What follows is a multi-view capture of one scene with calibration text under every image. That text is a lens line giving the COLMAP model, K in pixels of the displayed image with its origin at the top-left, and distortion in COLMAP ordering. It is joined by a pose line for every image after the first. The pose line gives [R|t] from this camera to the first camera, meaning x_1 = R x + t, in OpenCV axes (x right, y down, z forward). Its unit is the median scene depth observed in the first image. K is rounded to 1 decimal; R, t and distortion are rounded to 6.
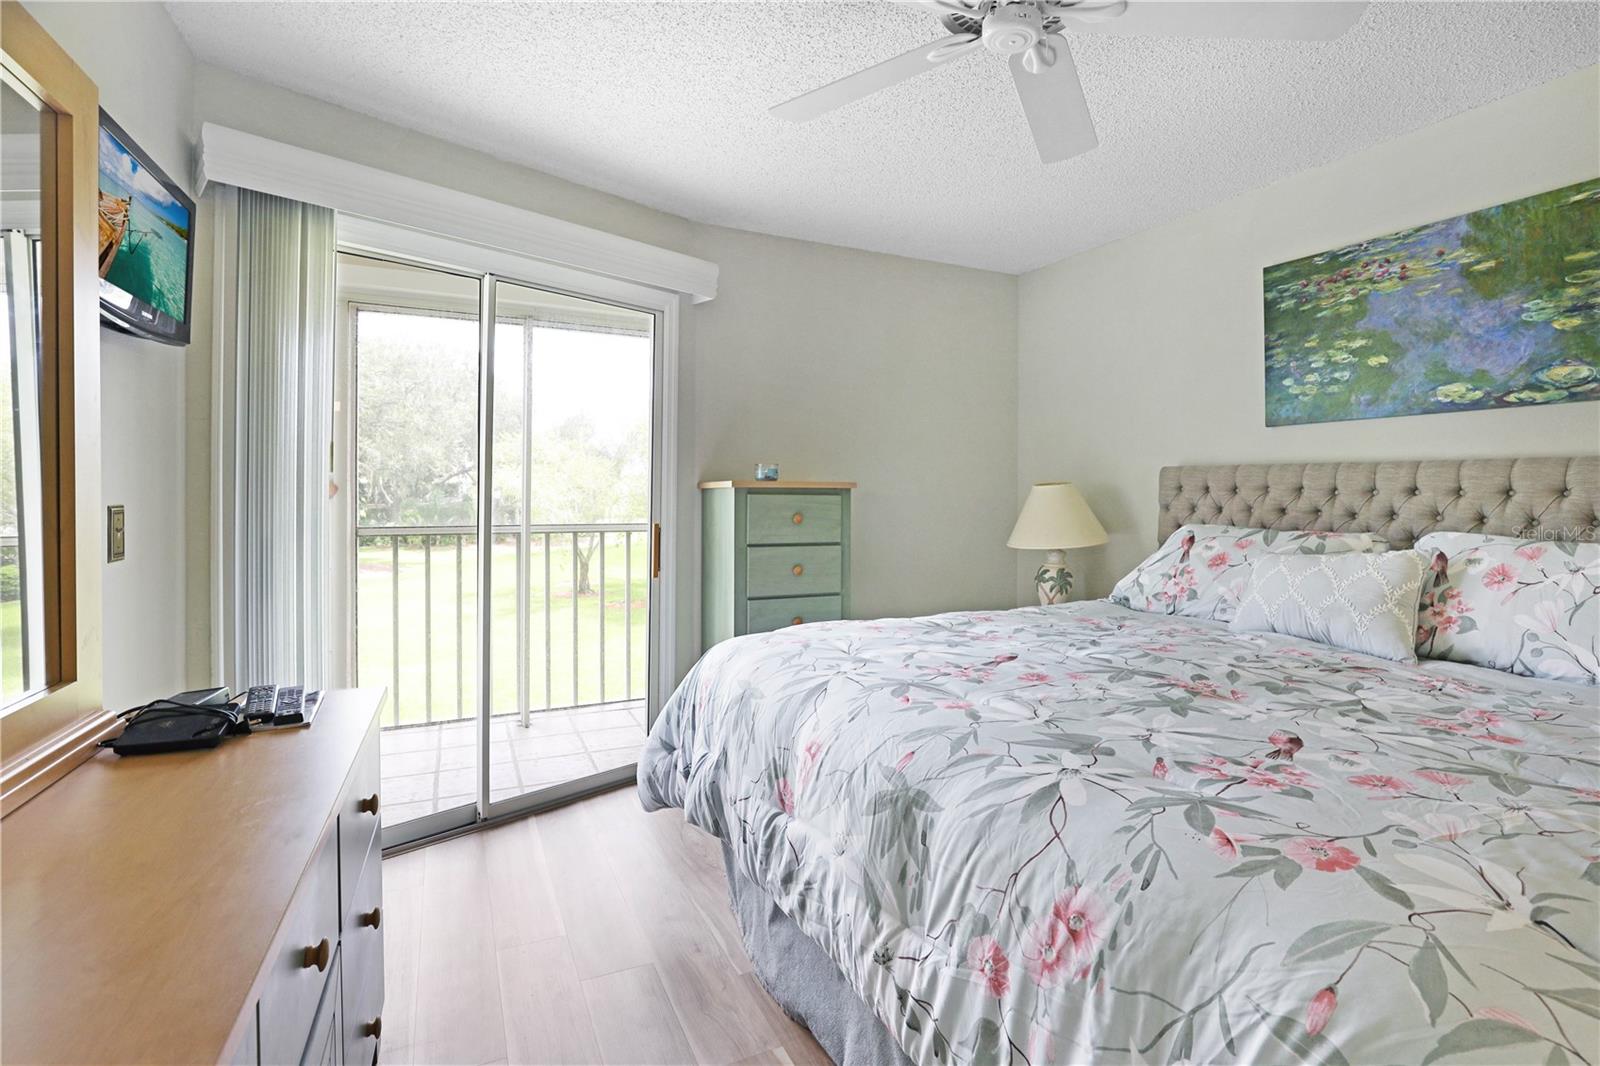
lens RADIAL K [[747.9, 0, 804.7], [0, 747.9, 493.5], [0, 0, 1]] dist [-0.031442, 0.004548]
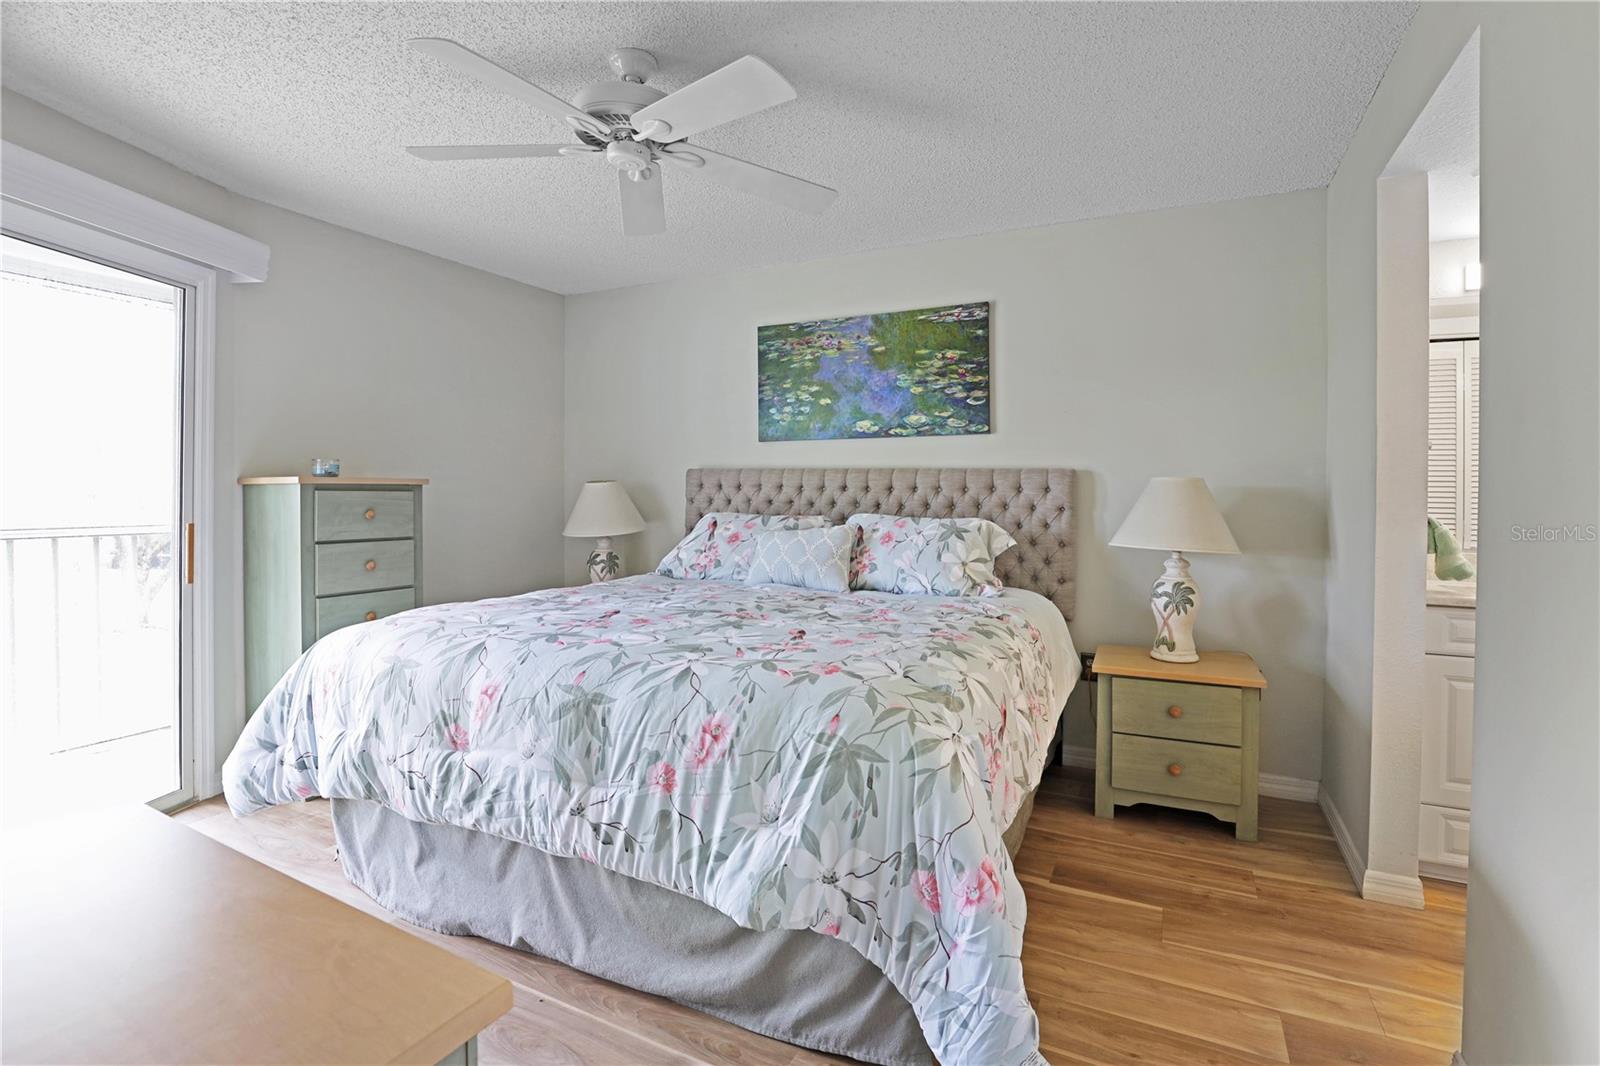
lens RADIAL K [[747.9, 0, 802.1], [0, 747.9, 491.5], [0, 0, 1]] dist [-0.031442, 0.004548]
pose [[0.793041, -0.002728, 0.609162, -0.210702], [0.001429, 0.999996, 0.002617, 0.000070], [-0.609166, -0.001205, 0.793042, -0.206714]]
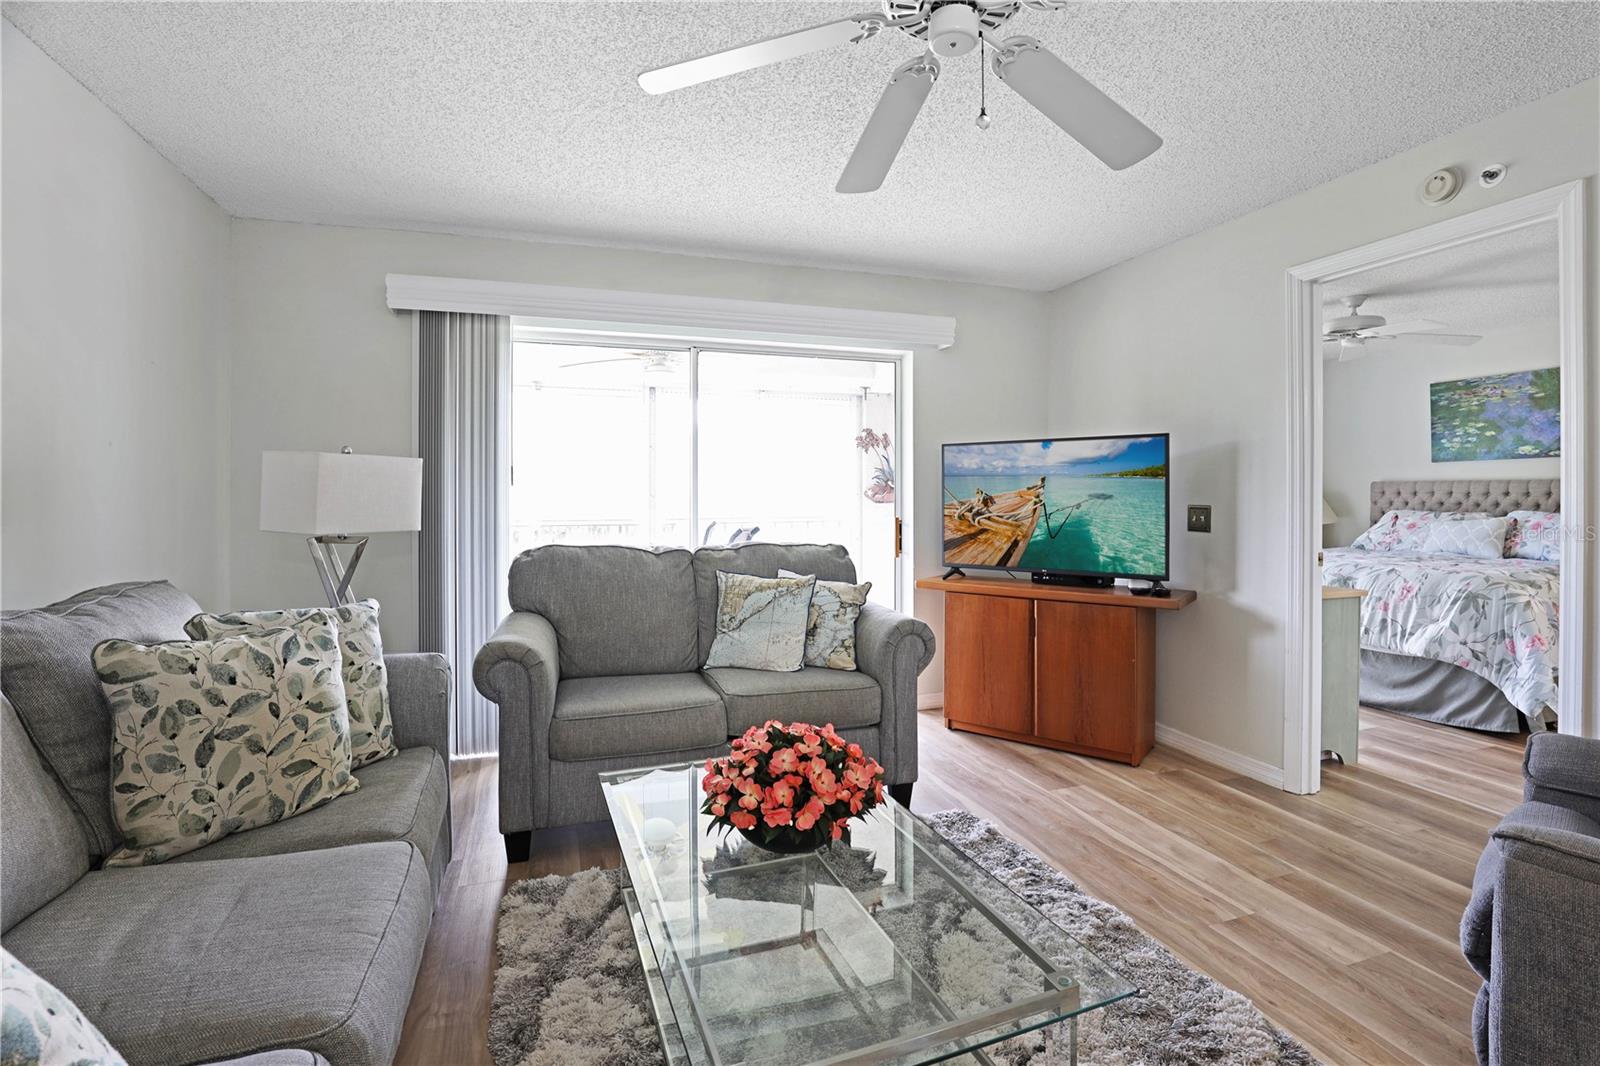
lens RADIAL K [[747.9, 0, 799.3], [0, 747.9, 497.9], [0, 0, 1]] dist [-0.031442, 0.004548]
pose [[0.992833, -0.006671, -0.119321, -1.075099], [0.006582, 0.999978, -0.001147, -0.002135], [0.119326, 0.000353, 0.992855, -1.502161]]
